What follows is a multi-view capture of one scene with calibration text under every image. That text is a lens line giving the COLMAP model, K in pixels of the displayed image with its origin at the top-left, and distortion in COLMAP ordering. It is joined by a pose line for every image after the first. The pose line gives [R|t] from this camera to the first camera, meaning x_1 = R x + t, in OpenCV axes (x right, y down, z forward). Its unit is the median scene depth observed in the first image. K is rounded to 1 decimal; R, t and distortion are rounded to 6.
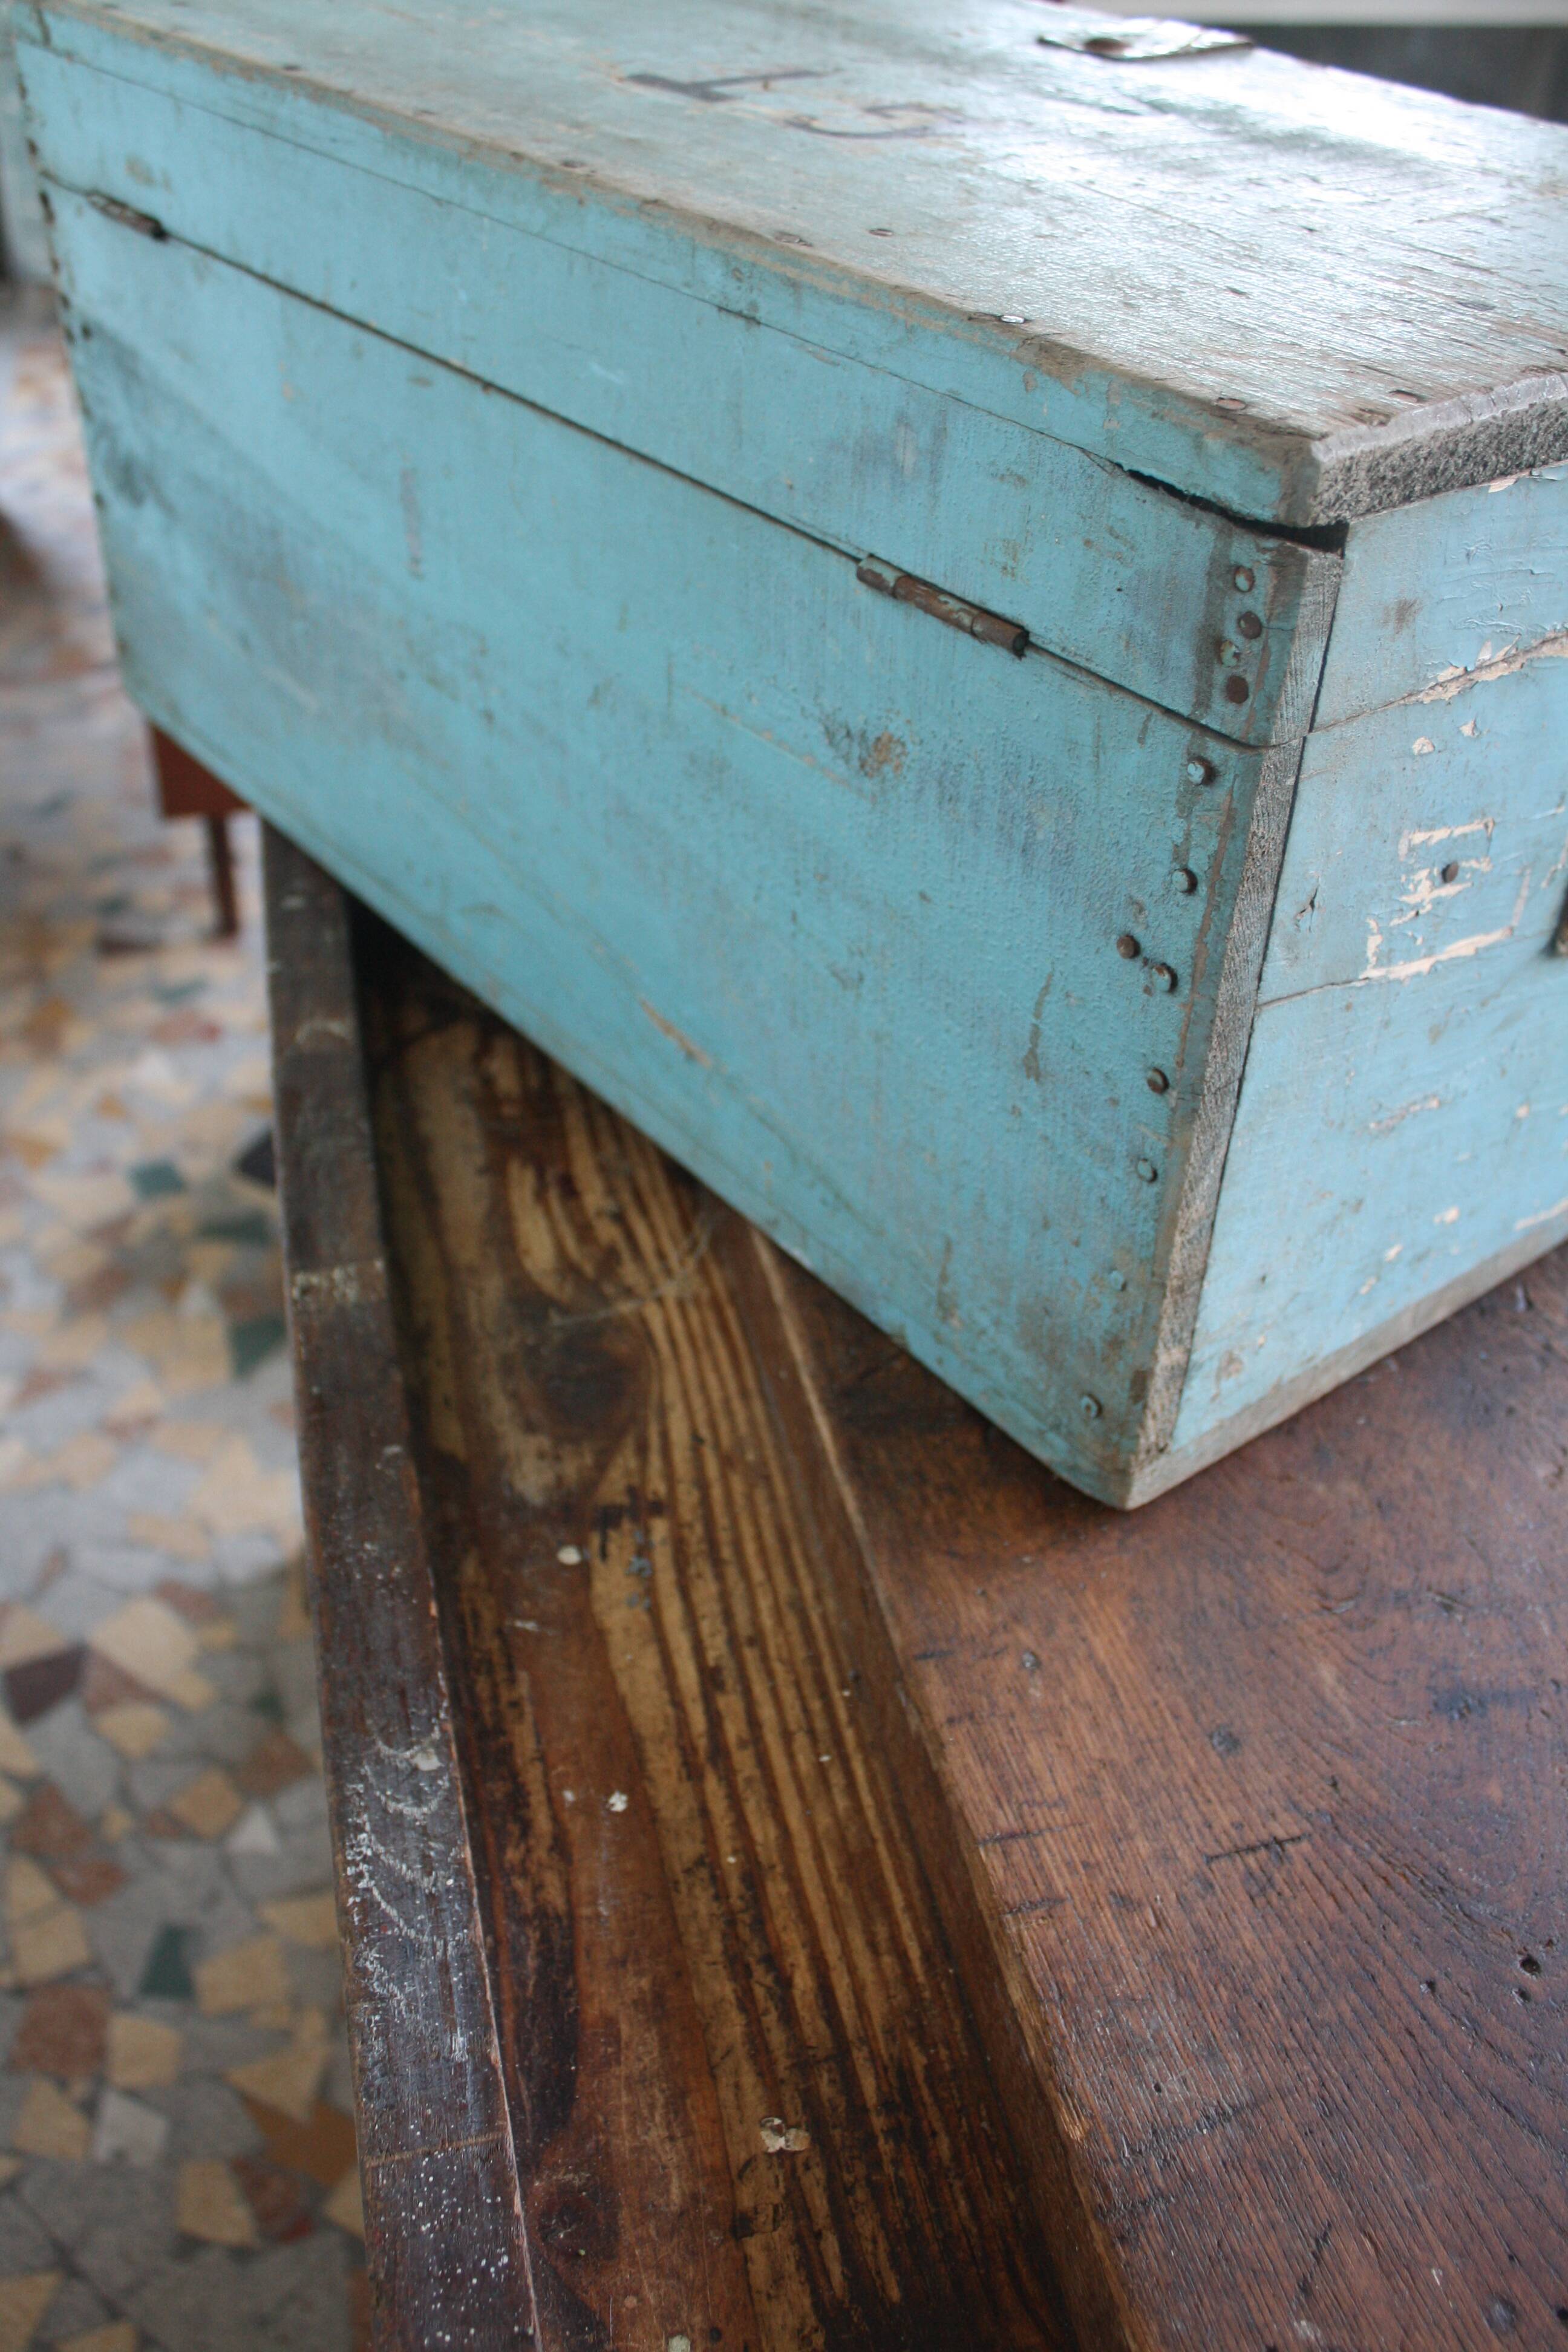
lens RADIAL K [[2176.1, 0, 784.0], [0, 2176.1, 1176.0], [0, 0, 1]] dist [-0.138935, 0.166562]
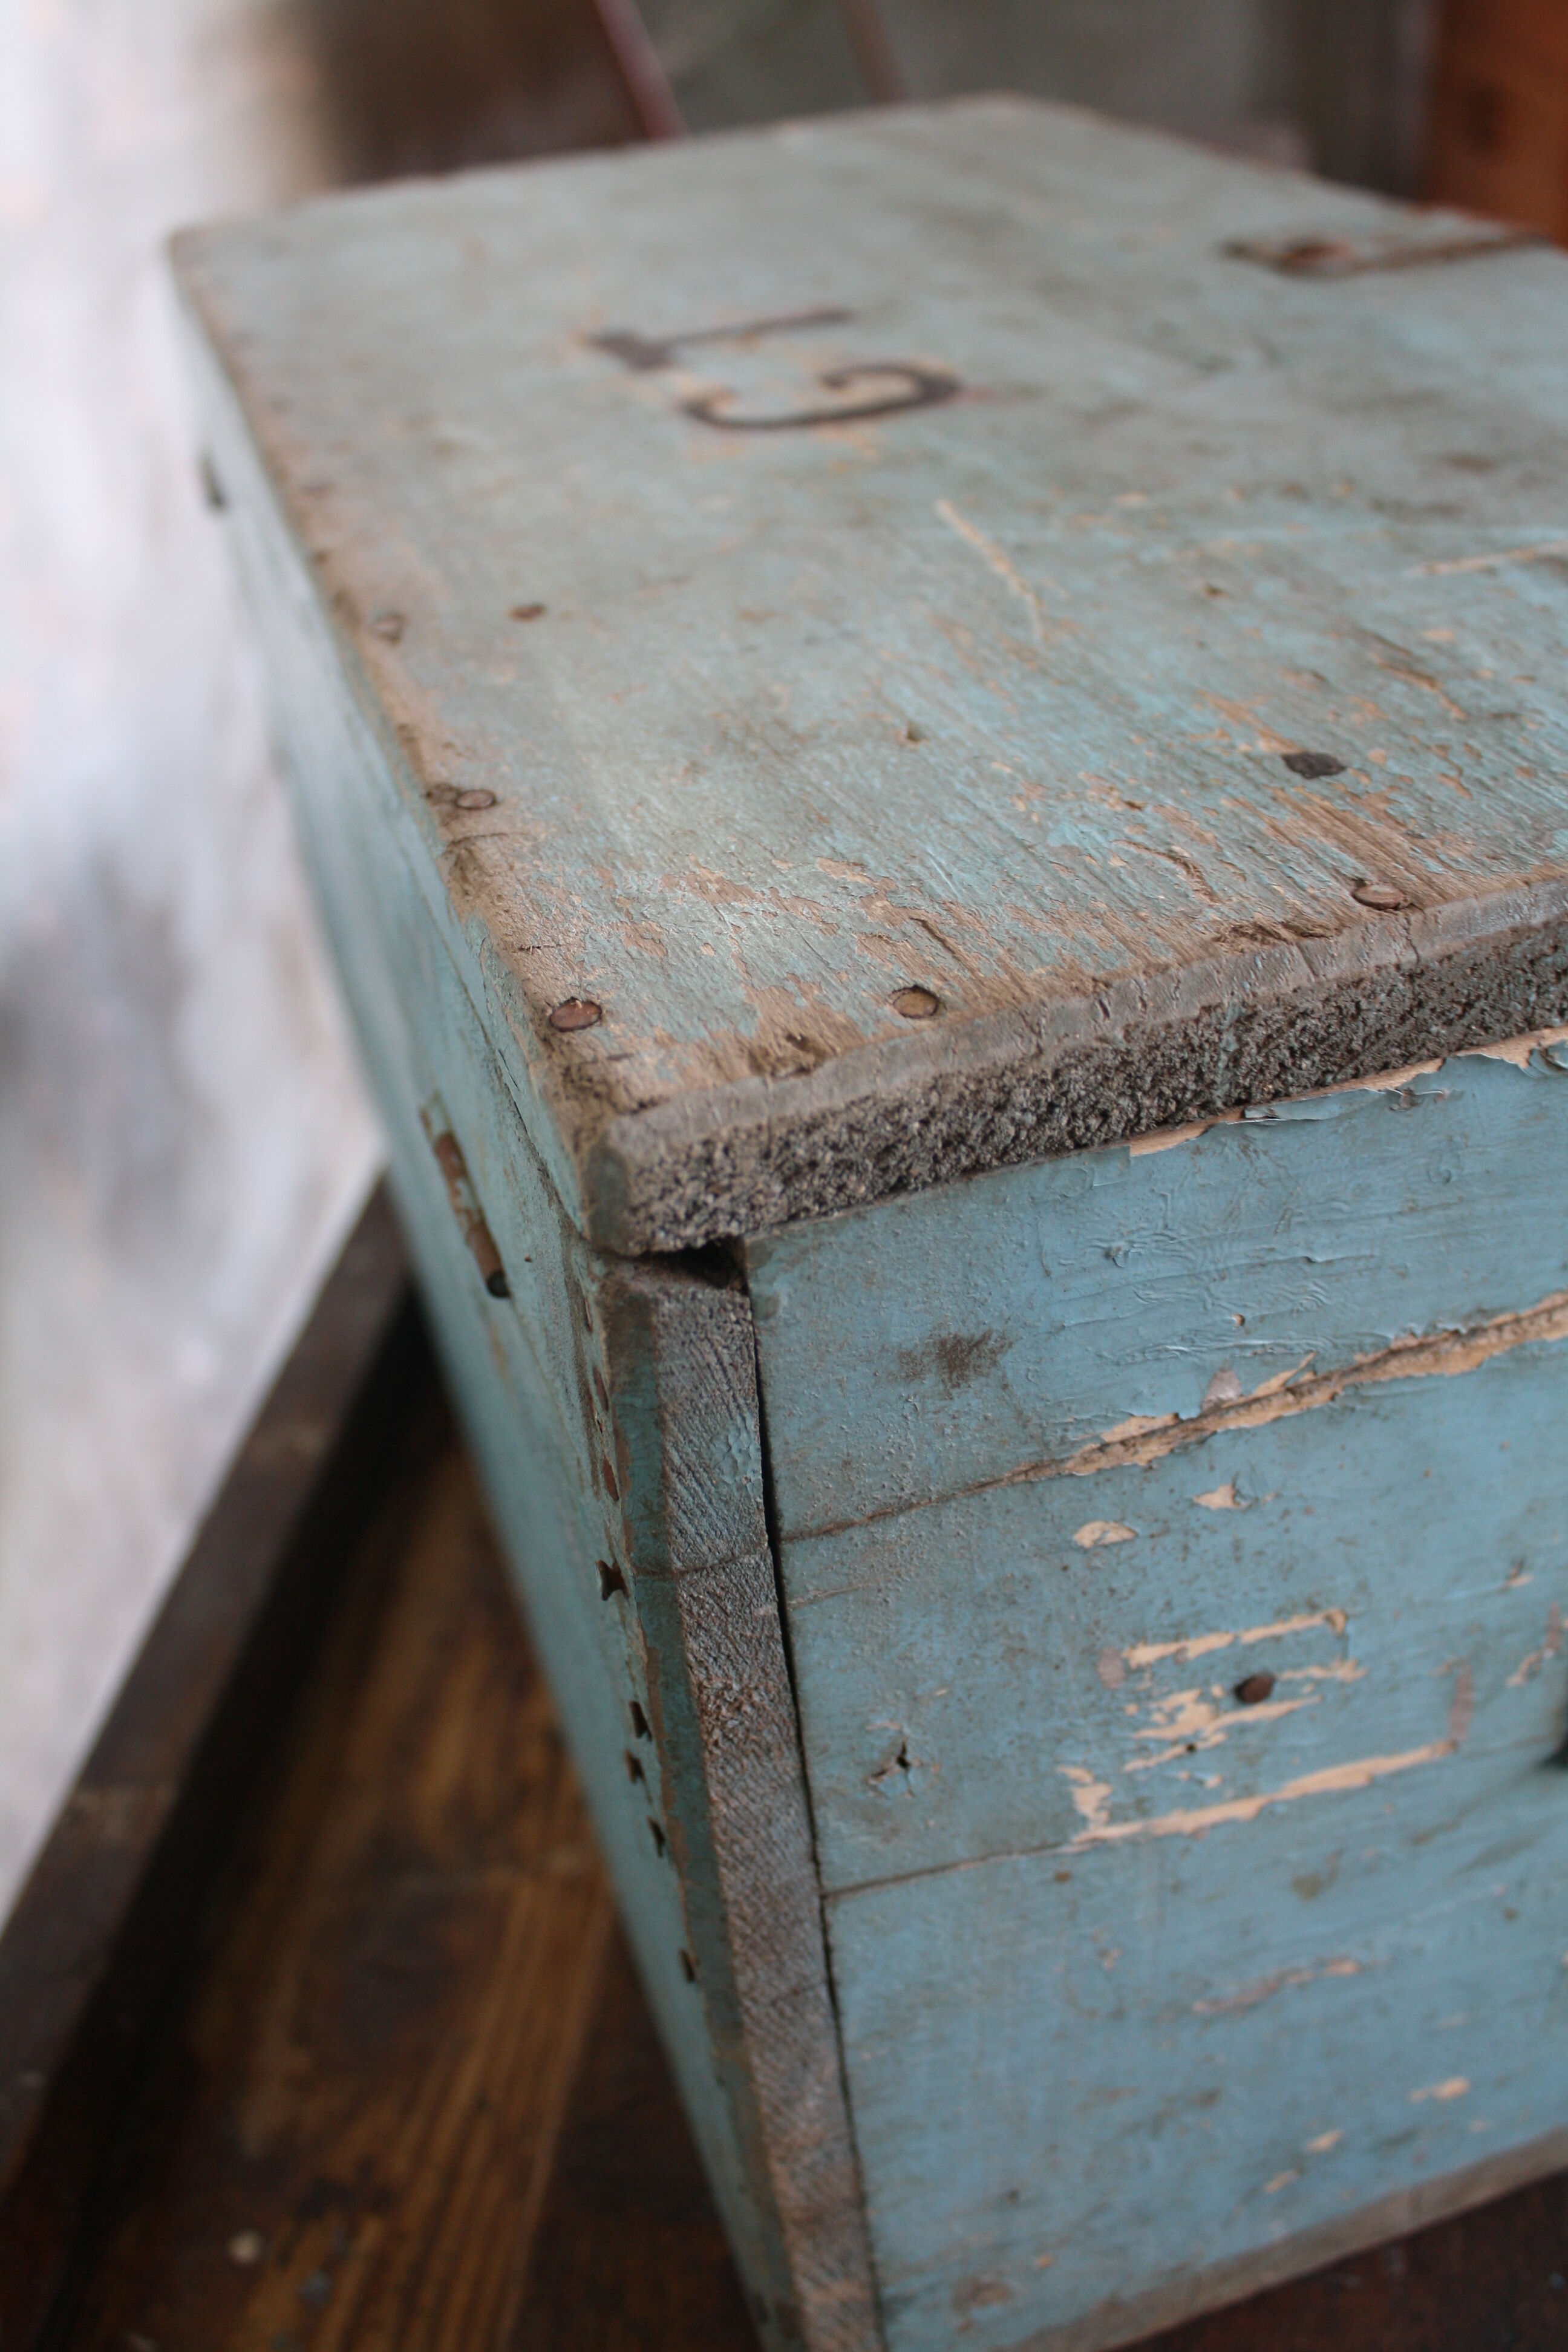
lens RADIAL K [[2198.9, 0, 862.5], [0, 2198.9, 1188.0], [0, 0, 1]] dist [-0.130591, 0.182336]
pose [[0.937685, 0.099521, -0.332929, 0.367509], [-0.113405, 0.993294, -0.022481, -0.235894], [0.328459, 0.058836, 0.942684, 0.357651]]
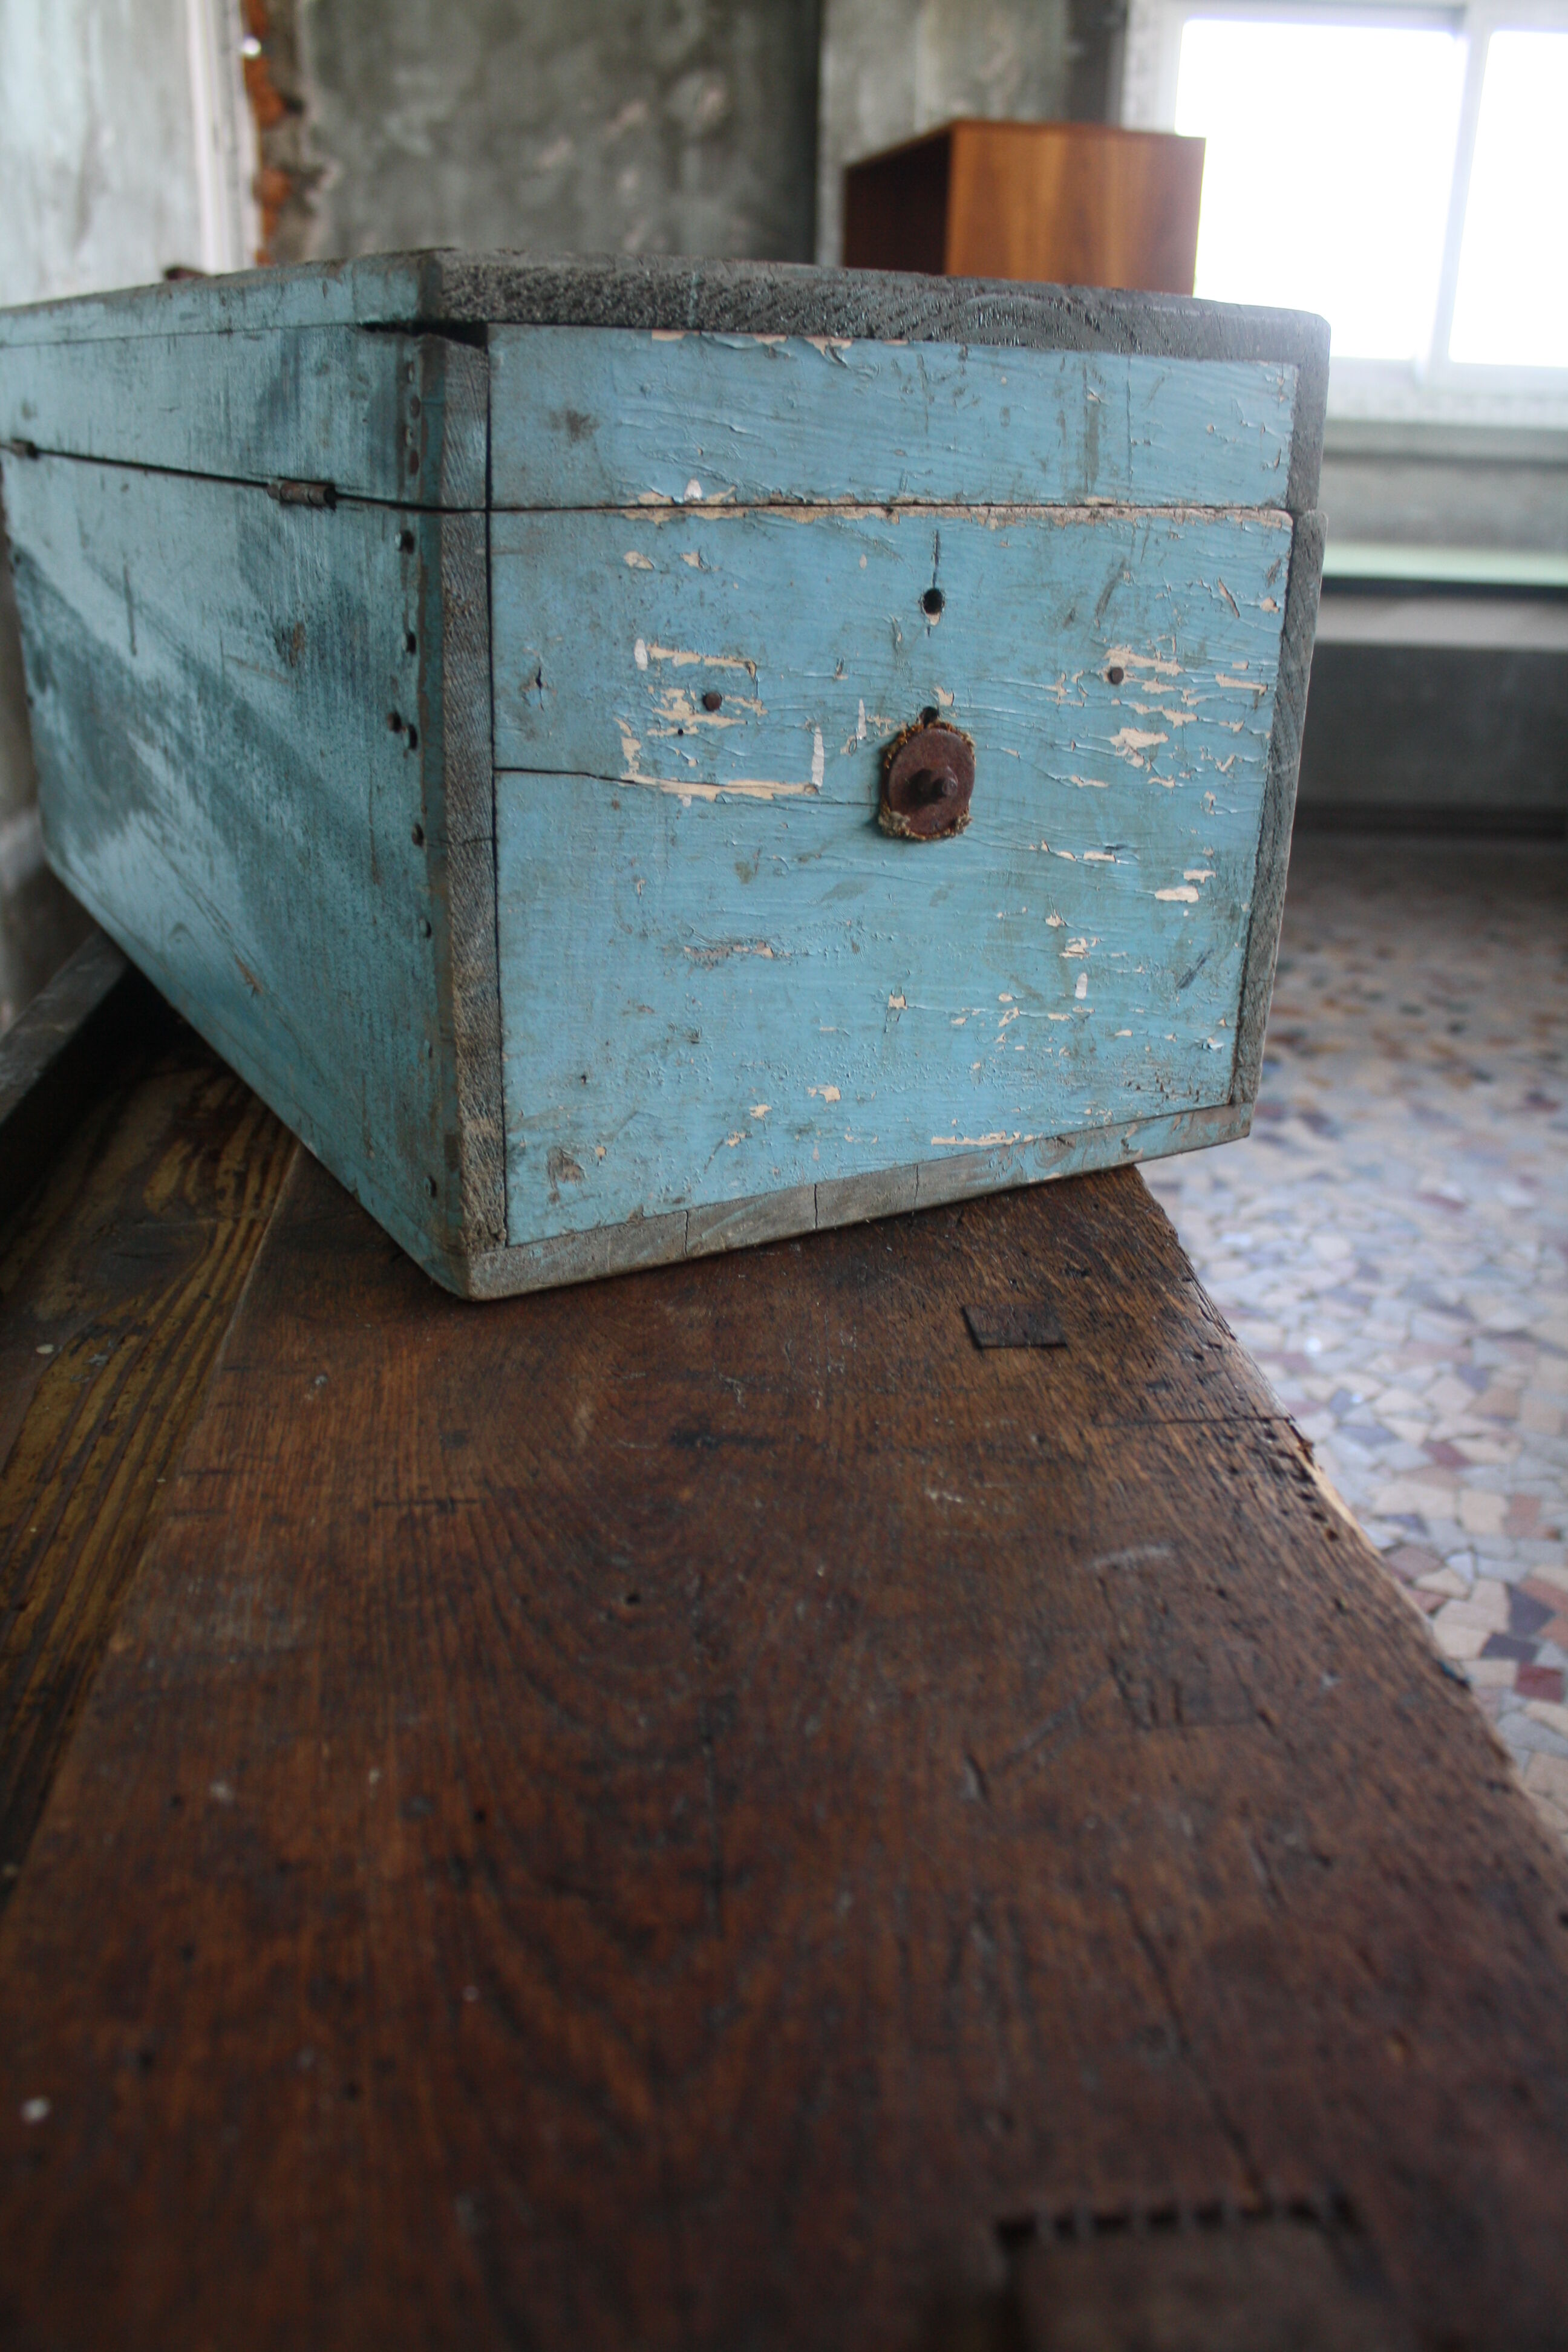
lens RADIAL K [[1955.6, 0, 784.0], [0, 1955.6, 1176.0], [0, 0, 1]] dist [-0.157245, 0.181789]
pose [[0.990659, 0.038985, -0.130669, 0.463274], [-0.071928, 0.963503, -0.257855, 0.354174], [0.115847, 0.264845, 0.957307, 0.050340]]
